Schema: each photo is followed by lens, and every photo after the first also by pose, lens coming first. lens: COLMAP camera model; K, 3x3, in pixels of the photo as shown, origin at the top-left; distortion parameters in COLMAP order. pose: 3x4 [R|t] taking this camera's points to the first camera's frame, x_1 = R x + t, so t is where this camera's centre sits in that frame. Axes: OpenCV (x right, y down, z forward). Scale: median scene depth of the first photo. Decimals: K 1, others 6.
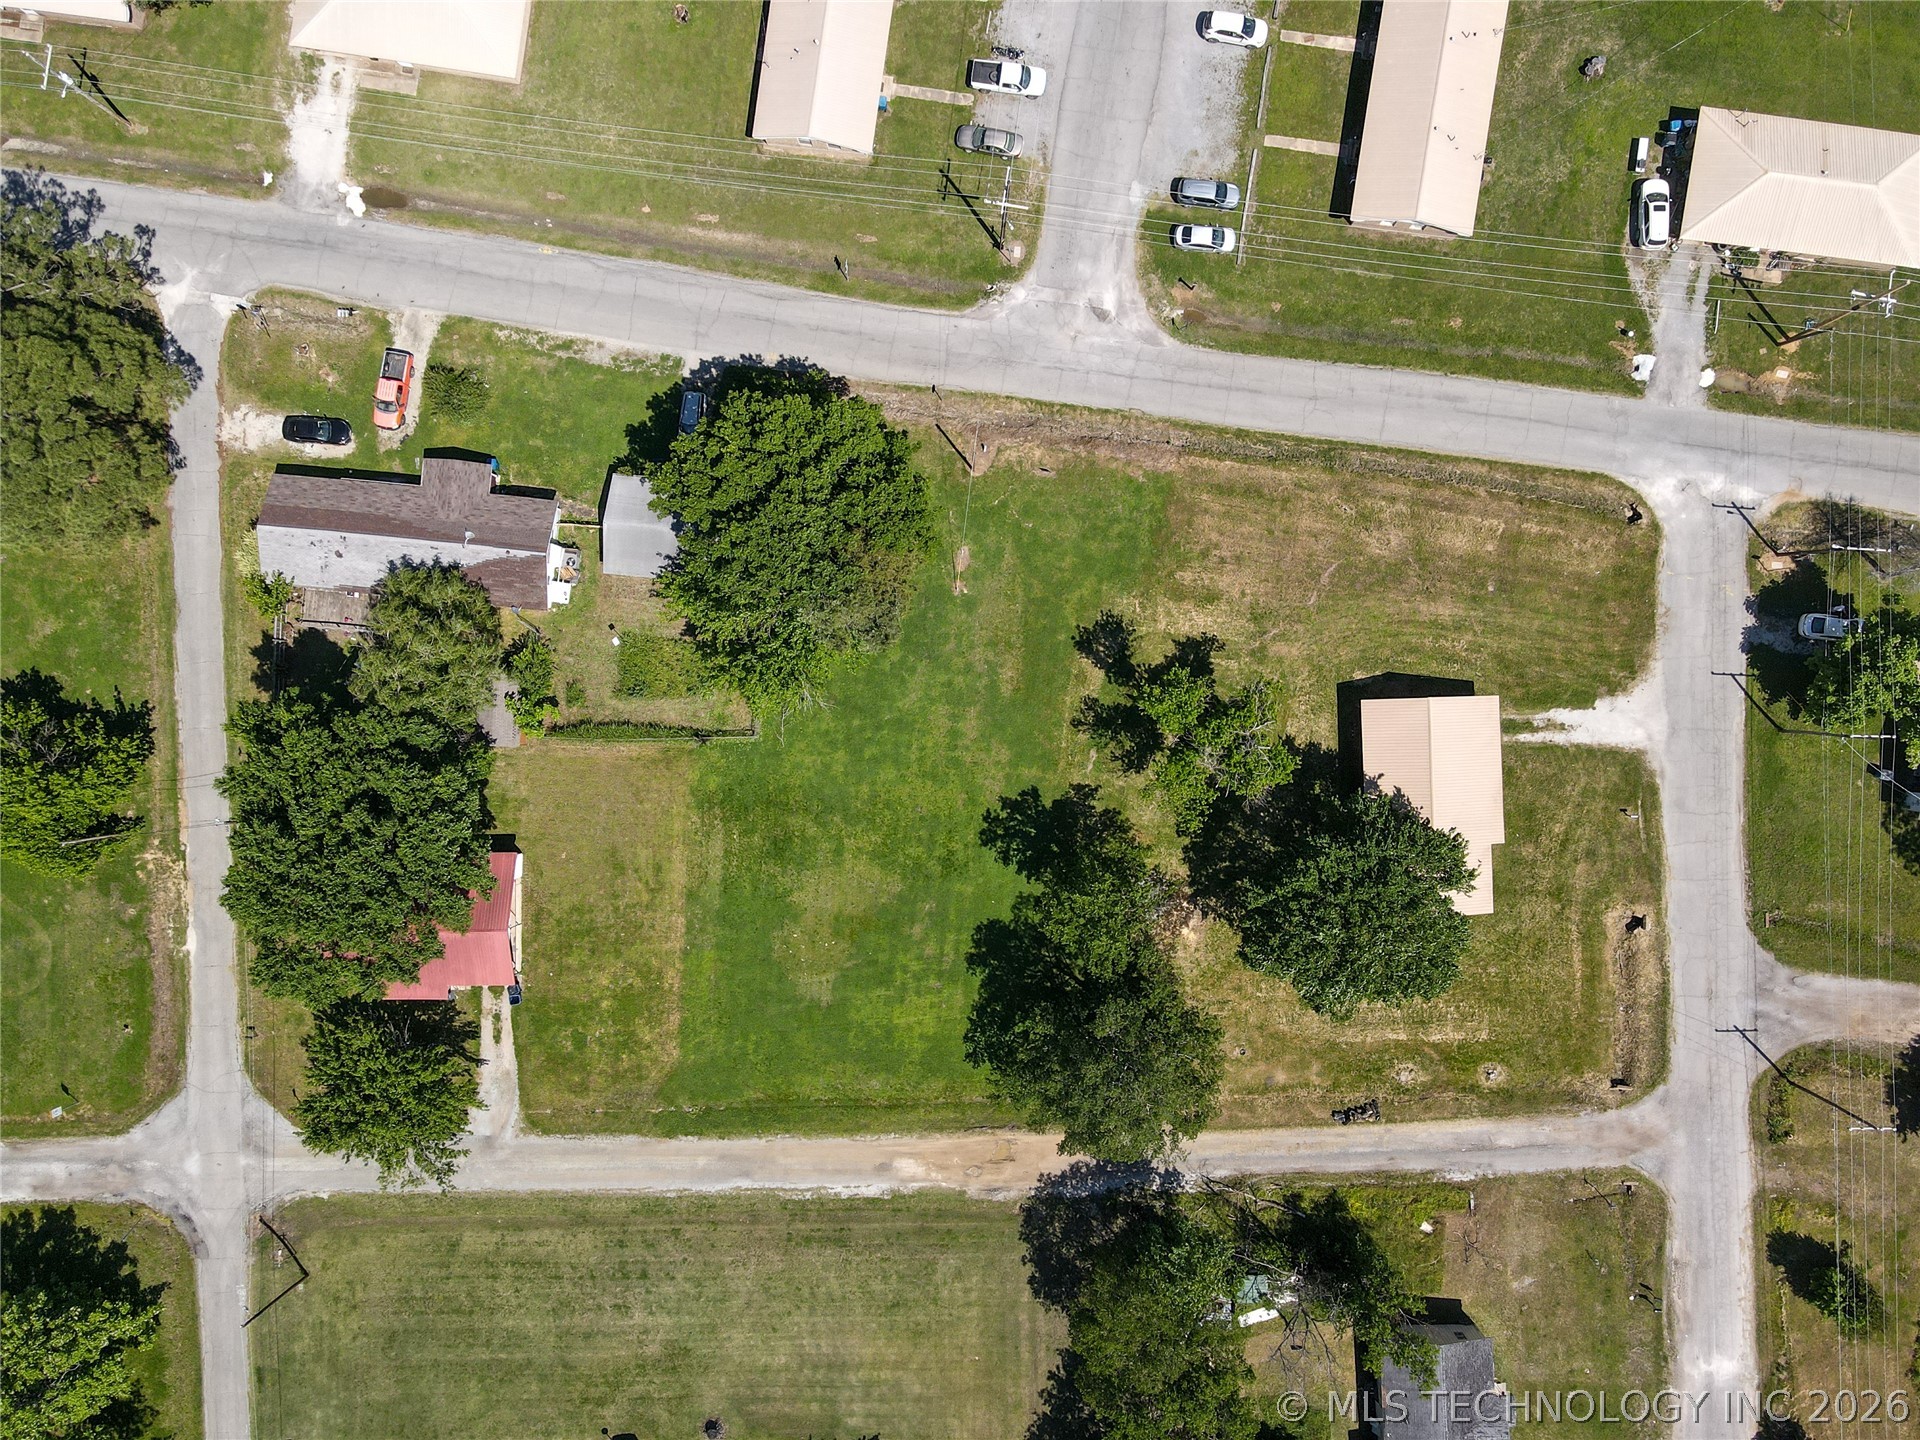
lens RADIAL K [[1410.7, 0, 968.4], [0, 1410.7, 720.1], [0, 0, 1]] dist [0.023948, -0.004842]
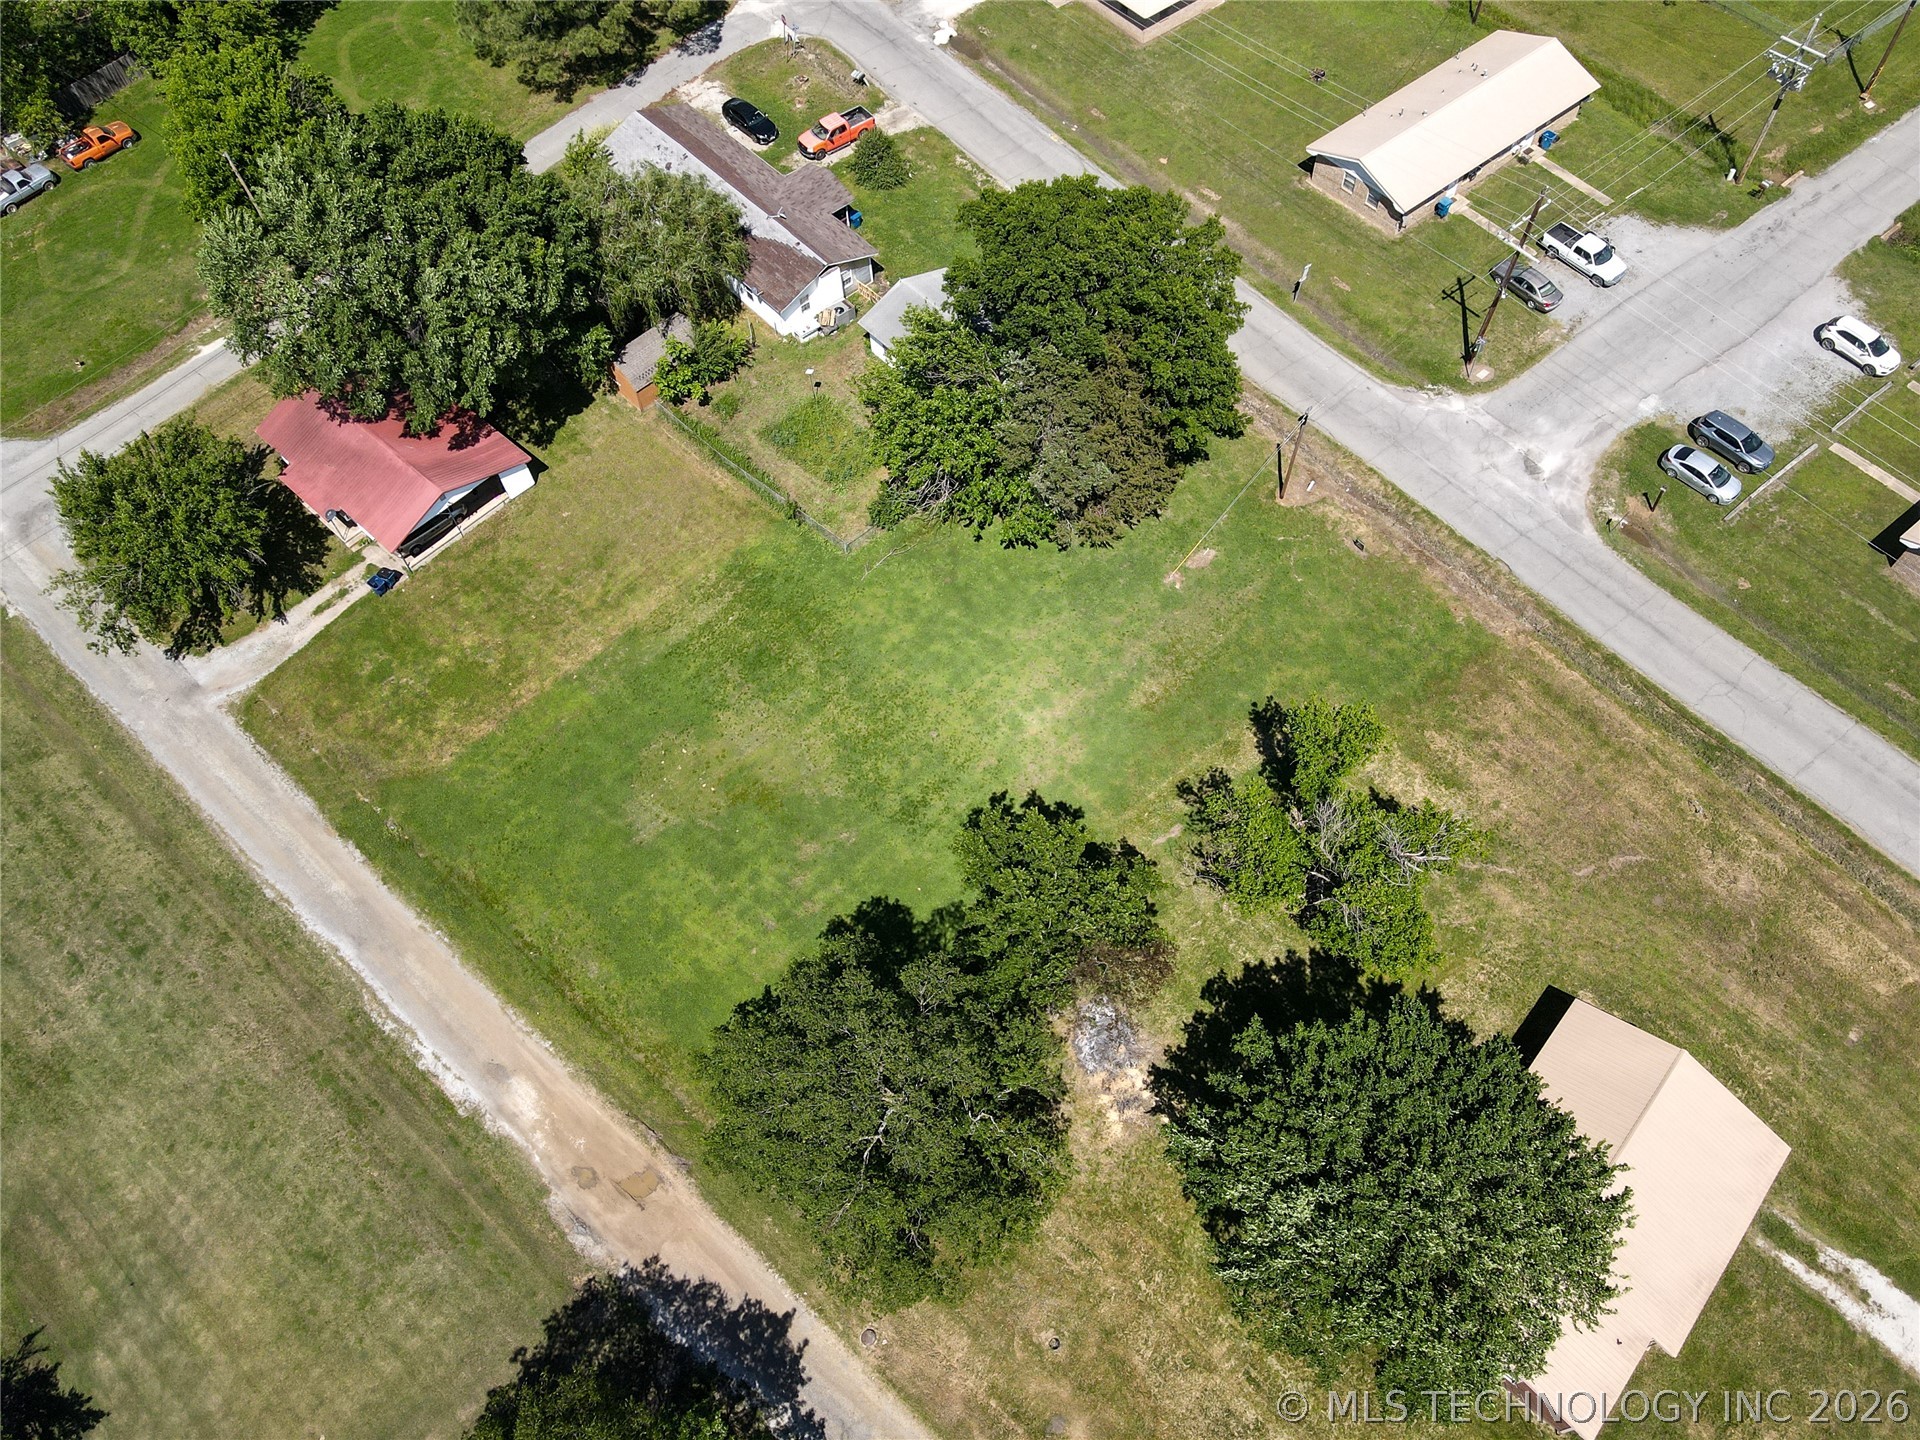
lens RADIAL K [[1410.7, 0, 966.0], [0, 1410.7, 709.9], [0, 0, 1]] dist [0.023948, -0.004842]
pose [[0.733502, 0.579483, -0.355211, 0.220949], [-0.679611, 0.633143, -0.370486, 0.306583], [0.010209, 0.513157, 0.858234, 0.384920]]
